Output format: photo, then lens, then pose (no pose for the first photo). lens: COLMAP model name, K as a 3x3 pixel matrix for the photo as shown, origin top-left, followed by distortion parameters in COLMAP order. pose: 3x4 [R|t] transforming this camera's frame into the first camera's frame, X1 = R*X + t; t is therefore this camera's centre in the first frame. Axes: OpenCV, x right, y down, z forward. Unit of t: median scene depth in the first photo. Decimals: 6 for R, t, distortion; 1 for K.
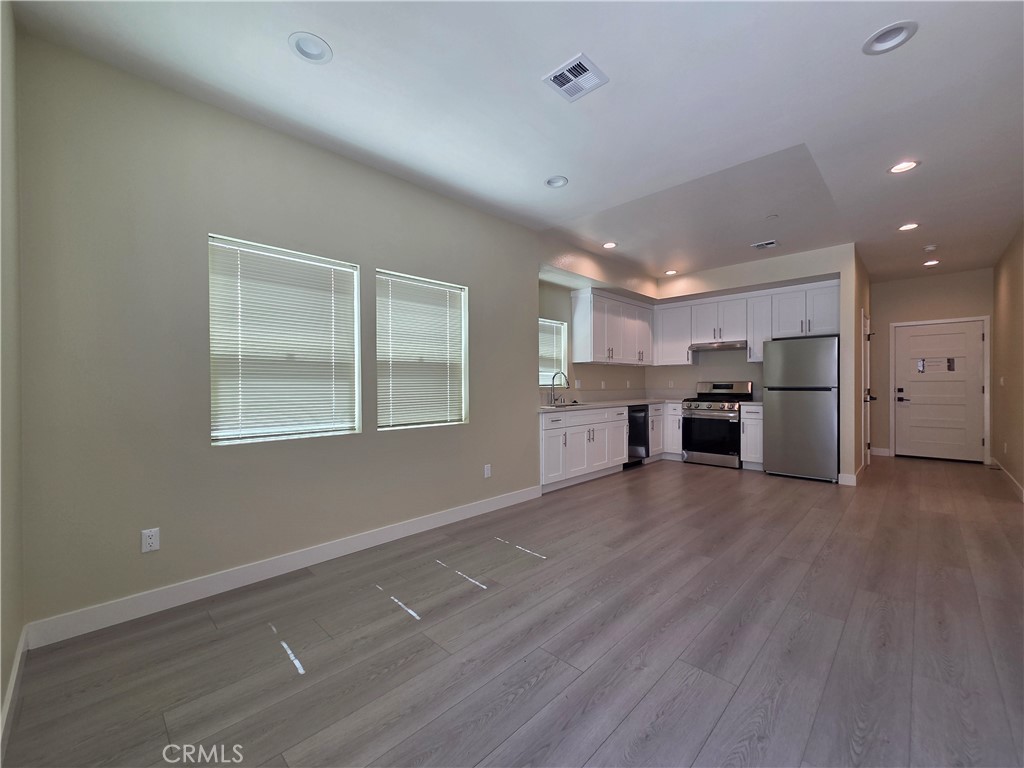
lens RADIAL K [[418.3, 0, 507.0], [0, 418.3, 387.2], [0, 0, 1]] dist [0.000370, -0.000092]
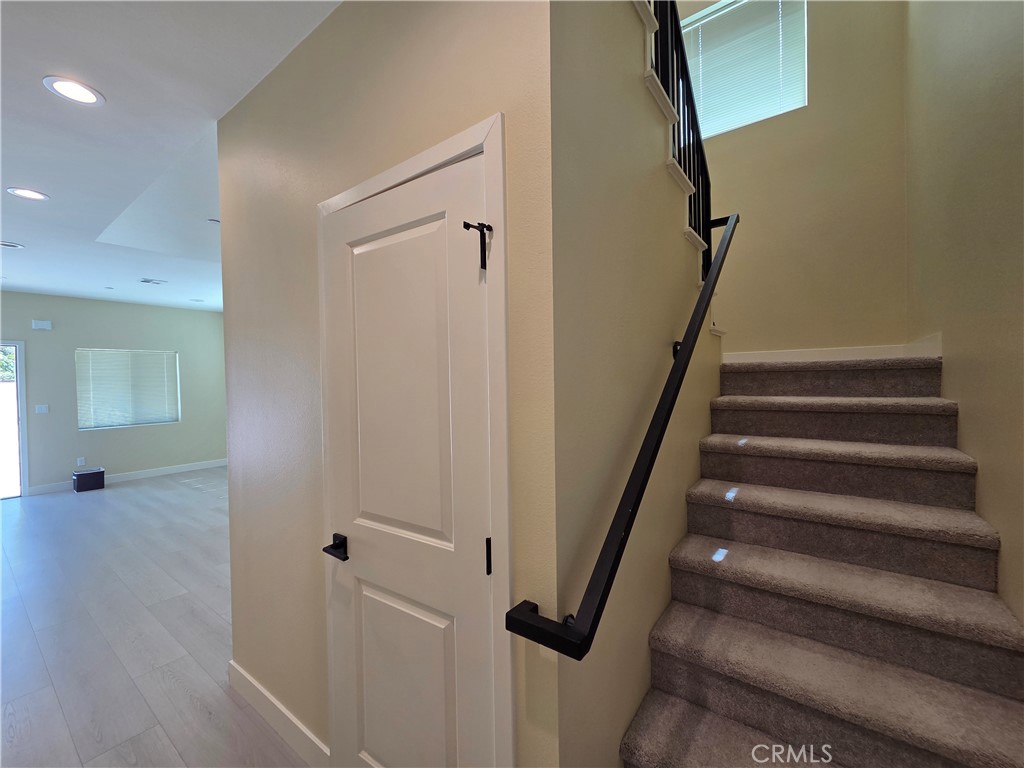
lens RADIAL K [[418.1, 0, 518.5], [0, 418.1, 384.4], [0, 0, 1]] dist [0.008424, -0.000085]
pose [[0.148410, 0.021011, -0.988703, 1.085922], [0.010477, 0.999685, 0.022817, -0.070573], [0.988870, -0.013745, 0.148143, 1.027439]]
